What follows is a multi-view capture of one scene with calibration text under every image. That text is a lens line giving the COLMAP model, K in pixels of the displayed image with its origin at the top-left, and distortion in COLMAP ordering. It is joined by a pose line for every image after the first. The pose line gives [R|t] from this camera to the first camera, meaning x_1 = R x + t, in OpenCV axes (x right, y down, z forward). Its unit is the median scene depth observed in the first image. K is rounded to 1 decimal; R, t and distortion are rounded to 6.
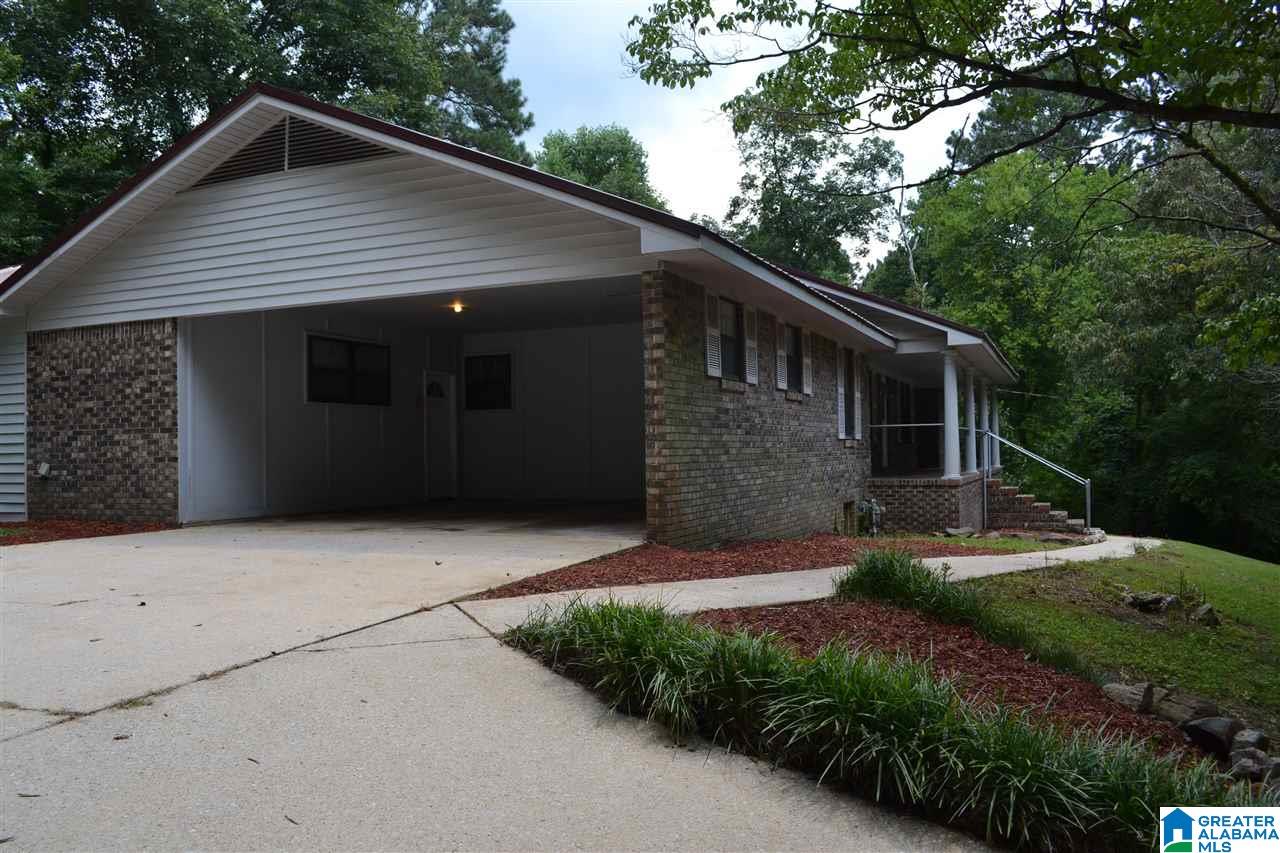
lens RADIAL K [[1028.9, 0, 640.0], [0, 1028.9, 426.5], [0, 0, 1]] dist [-0.084298, 0.000284]
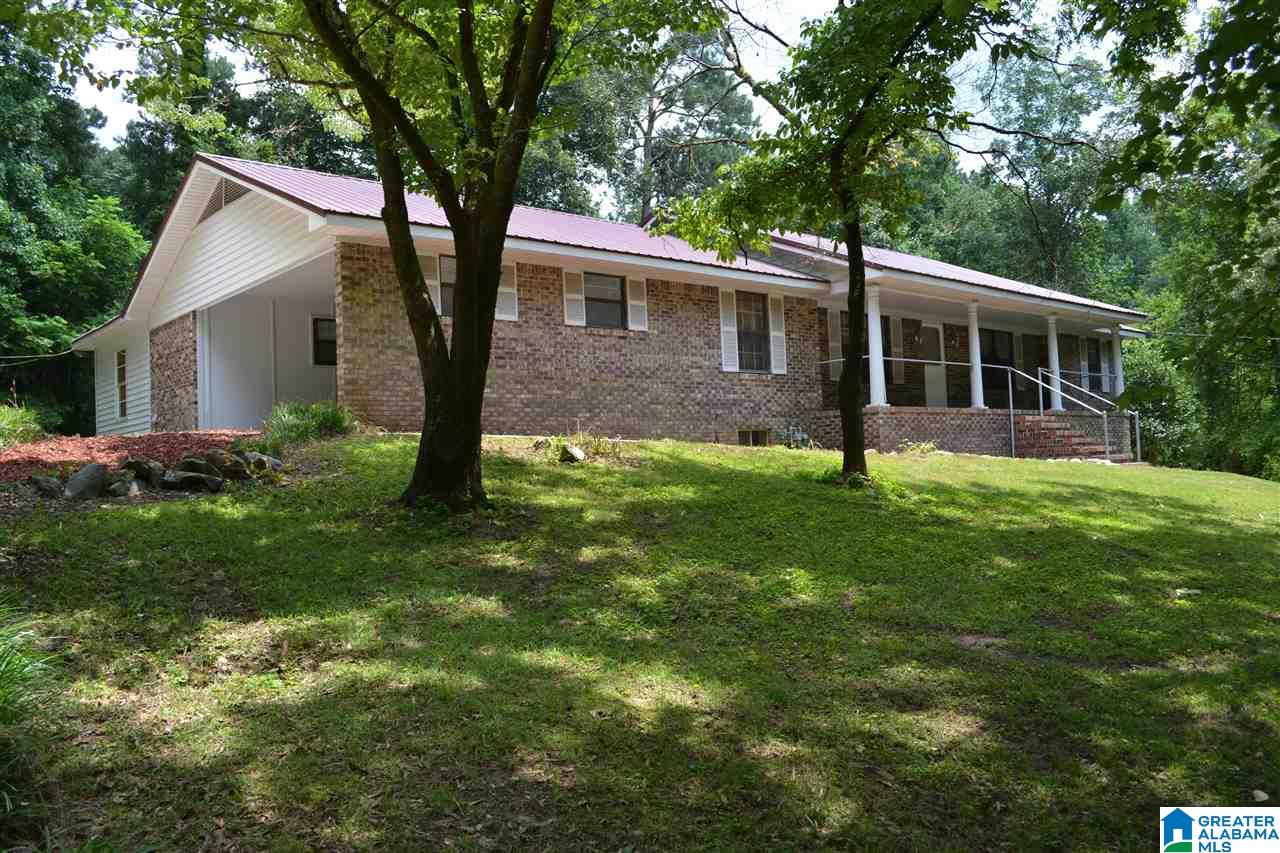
lens RADIAL K [[1028.9, 0, 640.0], [0, 1028.9, 426.5], [0, 0, 1]] dist [-0.084298, 0.000284]
pose [[0.901993, -0.042035, -0.429700, 0.549486], [0.038909, 0.999114, -0.016063, 0.080857], [0.429995, -0.002230, 0.902829, -0.071061]]
